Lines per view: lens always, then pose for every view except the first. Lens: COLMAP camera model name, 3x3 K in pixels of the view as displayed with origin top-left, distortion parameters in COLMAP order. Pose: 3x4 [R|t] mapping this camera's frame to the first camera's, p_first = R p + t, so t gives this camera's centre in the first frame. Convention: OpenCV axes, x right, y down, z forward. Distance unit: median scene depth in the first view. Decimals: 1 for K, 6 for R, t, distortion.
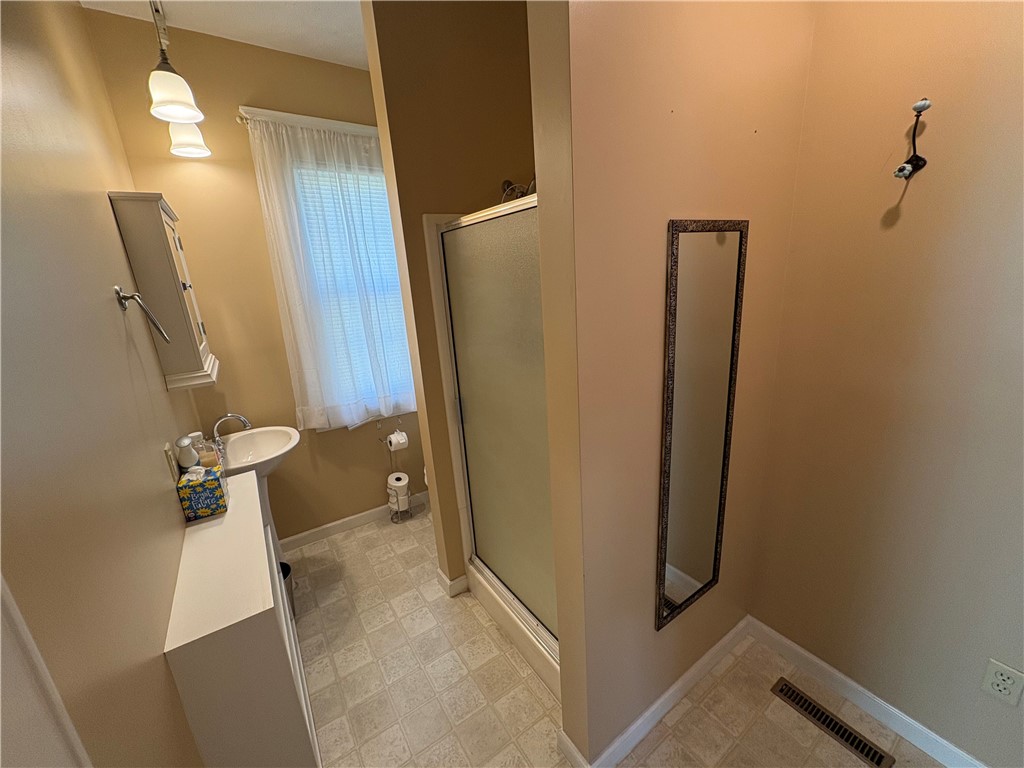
lens RADIAL K [[408.9, 0, 508.5], [0, 408.9, 385.3], [0, 0, 1]] dist [0.002161, 0.000166]
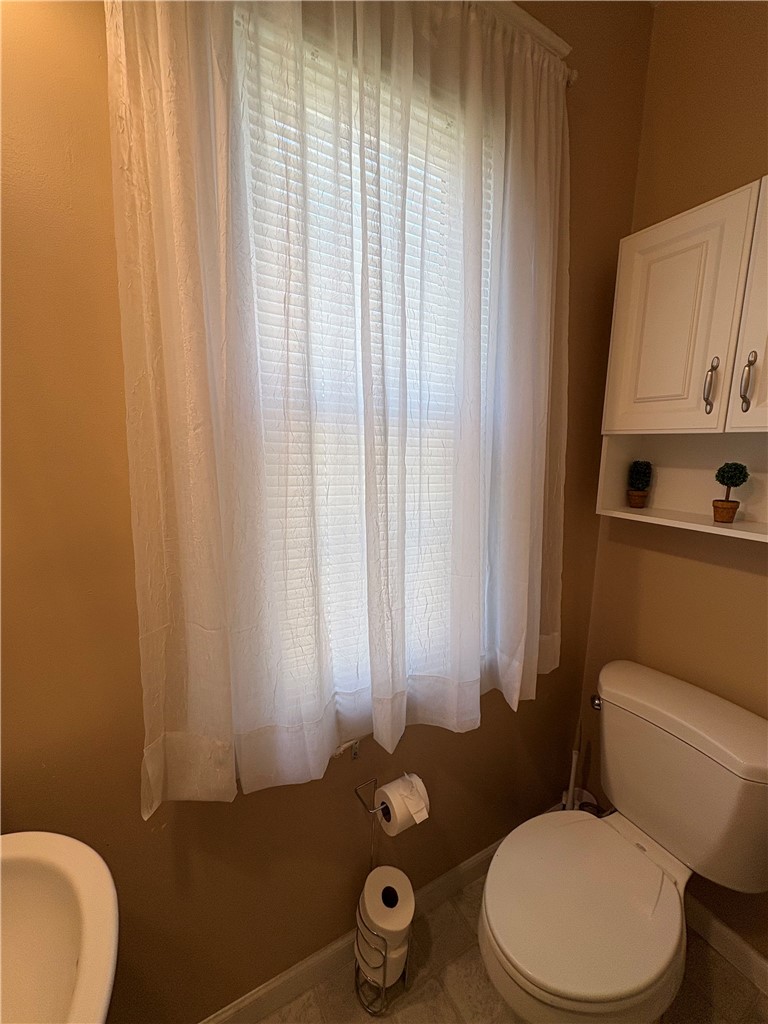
lens RADIAL K [[408.9, 0, 389.7], [0, 408.9, 510.7], [0, 0, 1]] dist [0.002161, 0.000166]
pose [[0.994847, 0.086126, -0.053487, -0.319402], [-0.091191, 0.990713, -0.100860, -0.107134], [0.044303, 0.105218, 0.993462, 0.654187]]
